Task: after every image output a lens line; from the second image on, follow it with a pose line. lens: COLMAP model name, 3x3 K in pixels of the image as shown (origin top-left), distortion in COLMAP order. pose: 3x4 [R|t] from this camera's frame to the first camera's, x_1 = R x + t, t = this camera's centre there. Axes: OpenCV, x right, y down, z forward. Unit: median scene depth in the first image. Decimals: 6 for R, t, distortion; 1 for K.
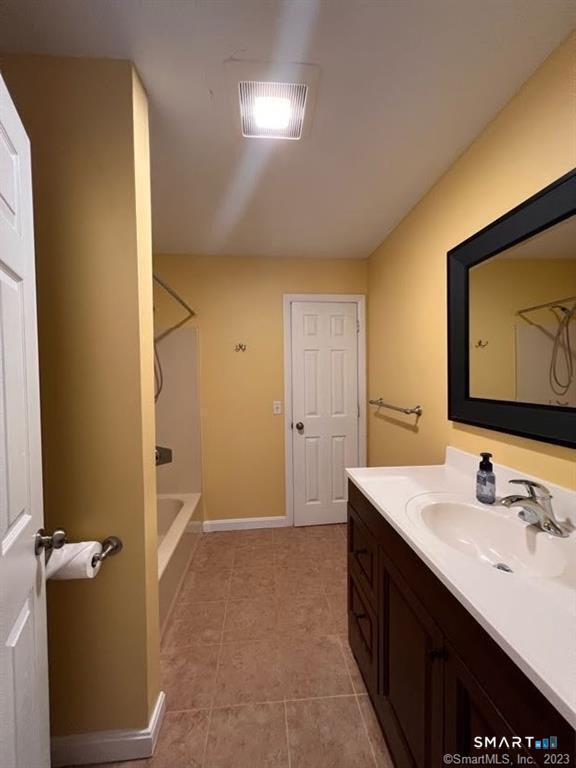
lens RADIAL K [[303.9, 0, 284.2], [0, 303.9, 382.7], [0, 0, 1]] dist [-0.001172, 0.000447]
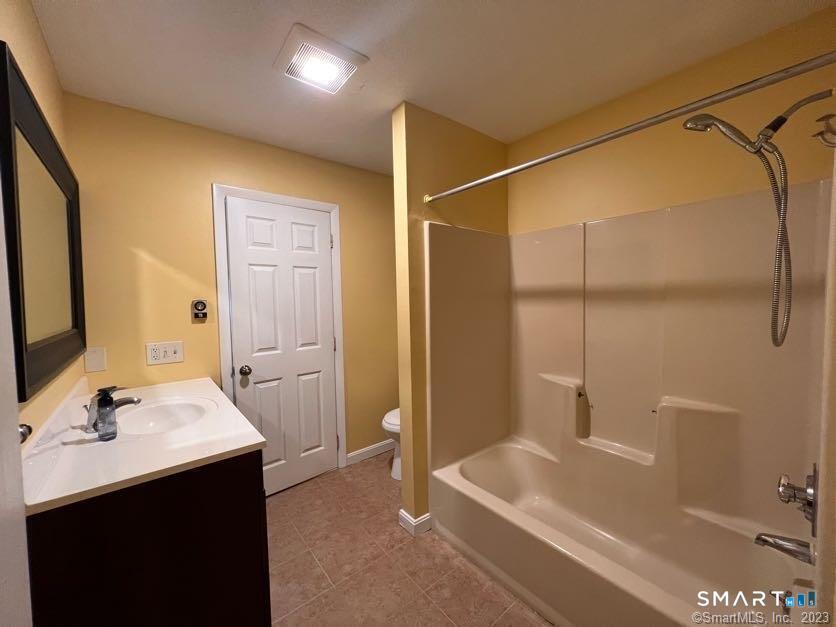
lens RADIAL K [[330.8, 0, 417.1], [0, 330.8, 317.0], [0, 0, 1]] dist [-0.001172, 0.000447]
pose [[-0.828365, 0.039261, -0.558811, 0.338698], [0.012982, 0.998619, 0.050917, -0.006638], [0.560038, 0.034923, -0.827730, 1.857662]]
